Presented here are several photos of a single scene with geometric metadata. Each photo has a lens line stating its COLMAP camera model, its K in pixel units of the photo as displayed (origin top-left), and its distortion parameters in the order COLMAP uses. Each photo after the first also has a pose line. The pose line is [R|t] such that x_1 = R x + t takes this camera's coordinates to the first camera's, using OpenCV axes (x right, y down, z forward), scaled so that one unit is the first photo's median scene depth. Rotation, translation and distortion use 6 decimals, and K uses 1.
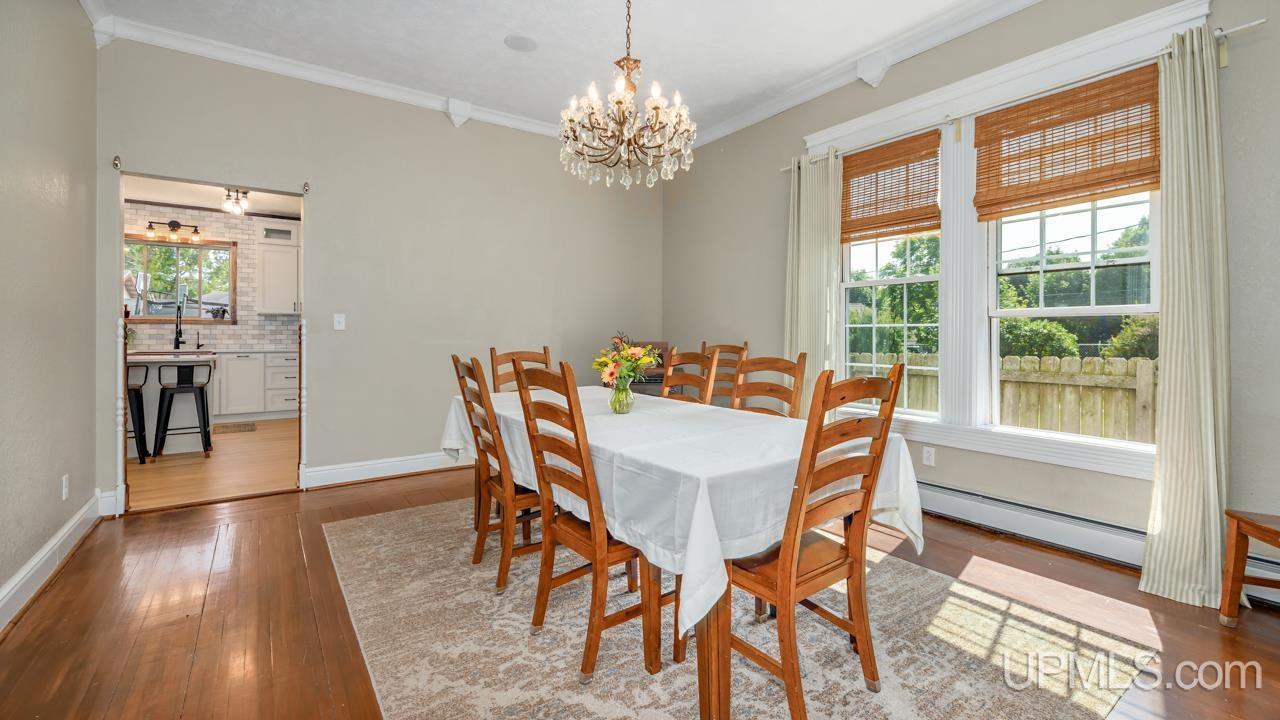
lens RADIAL K [[543.9, 0, 640.0], [0, 543.9, 360.0], [0, 0, 1]] dist [-0.000626, -0.000140]
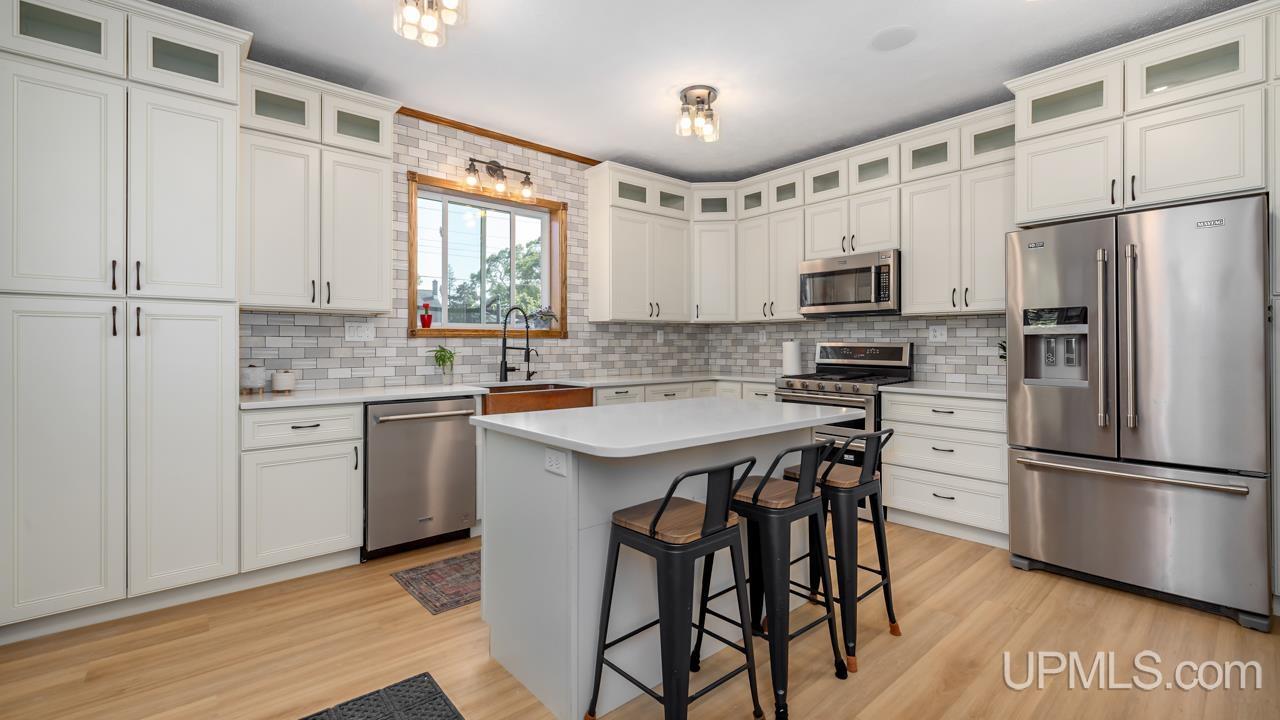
lens RADIAL K [[543.9, 0, 640.0], [0, 543.9, 360.0], [0, 0, 1]] dist [-0.000626, -0.000140]
pose [[0.994956, -0.009868, 0.099828, -0.724033], [0.012516, 0.999585, -0.025937, -0.024216], [-0.099531, 0.027056, 0.994667, 0.388121]]
